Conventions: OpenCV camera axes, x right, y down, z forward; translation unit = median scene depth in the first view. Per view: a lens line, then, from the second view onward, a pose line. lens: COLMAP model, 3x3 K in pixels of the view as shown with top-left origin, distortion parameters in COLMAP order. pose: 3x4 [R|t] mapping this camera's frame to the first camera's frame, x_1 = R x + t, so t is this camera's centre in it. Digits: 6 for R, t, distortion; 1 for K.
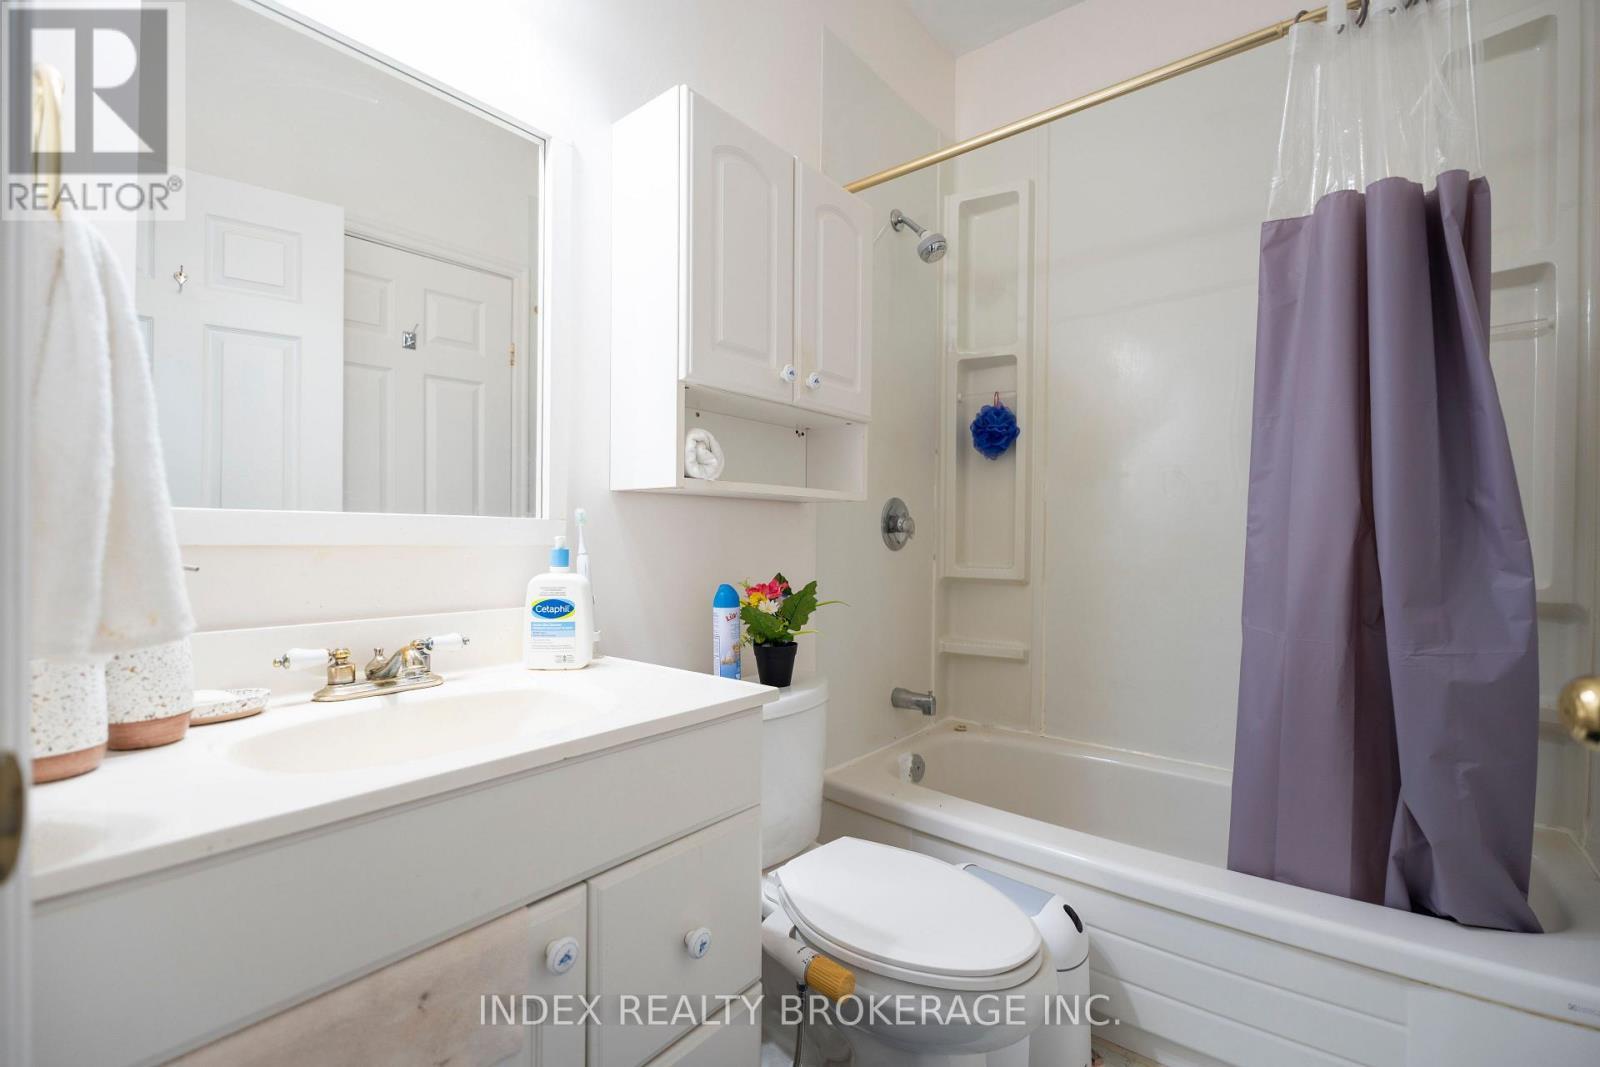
lens RADIAL K [[730.3, 0, 787.5], [0, 730.3, 534.9], [0, 0, 1]] dist [-0.012358, -0.001425]
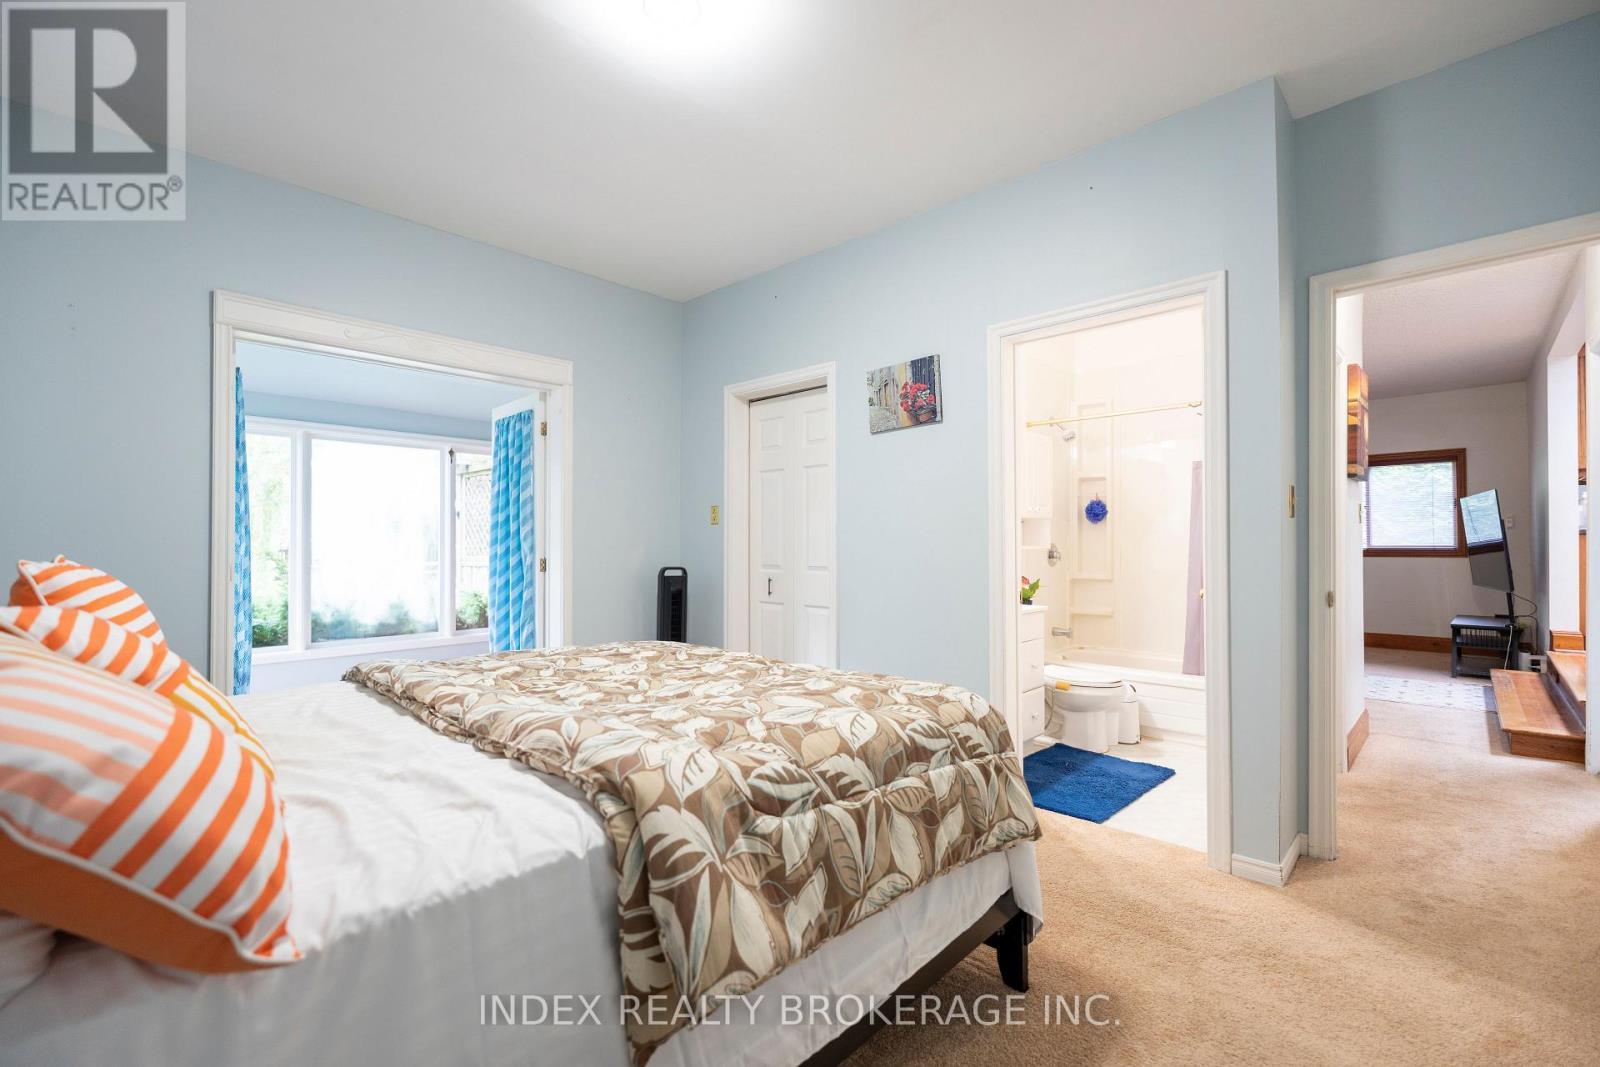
lens RADIAL K [[730.3, 0, 787.5], [0, 730.3, 534.9], [0, 0, 1]] dist [-0.012358, -0.001425]
pose [[0.996315, -0.005603, -0.085587, -0.459349], [0.004080, 0.999830, -0.017961, -0.037132], [0.085673, 0.017545, 0.996169, -1.276735]]
